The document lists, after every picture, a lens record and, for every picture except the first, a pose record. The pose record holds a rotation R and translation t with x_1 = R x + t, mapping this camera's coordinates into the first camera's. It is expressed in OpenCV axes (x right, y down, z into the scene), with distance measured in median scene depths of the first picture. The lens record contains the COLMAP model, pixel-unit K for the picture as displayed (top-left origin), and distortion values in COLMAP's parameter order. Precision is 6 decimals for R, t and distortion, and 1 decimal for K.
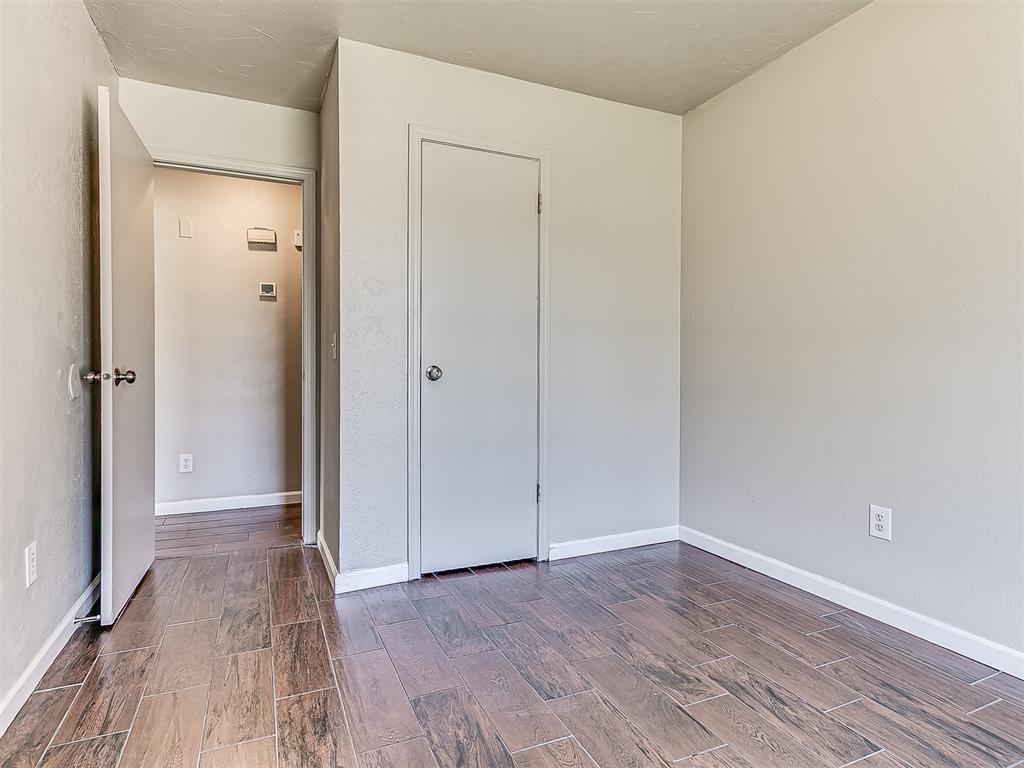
lens RADIAL K [[609.3, 0, 512.0], [0, 609.3, 384.0], [0, 0, 1]] dist [0.016247, -0.000265]
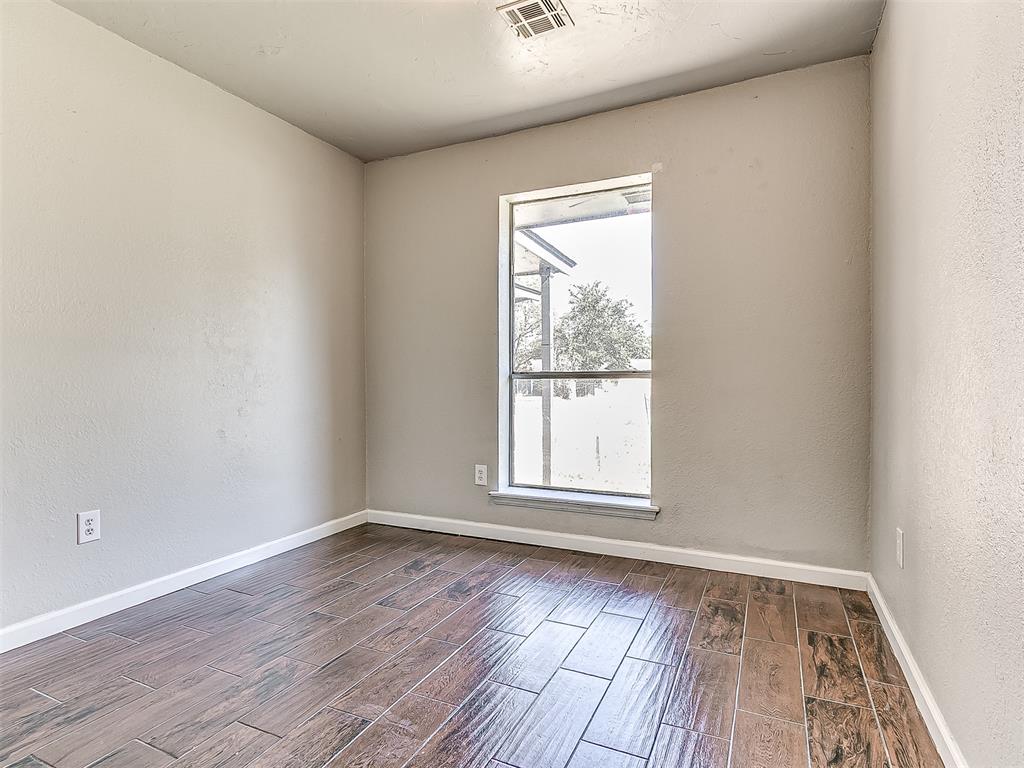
lens RADIAL K [[551.5, 0, 512.0], [0, 551.5, 384.0], [0, 0, 1]] dist [0.013556, -0.000327]
pose [[-0.673365, -0.010242, 0.739239, -0.603384], [0.018481, 0.999358, 0.030680, -0.032189], [-0.739079, 0.034321, -0.672744, 1.152258]]
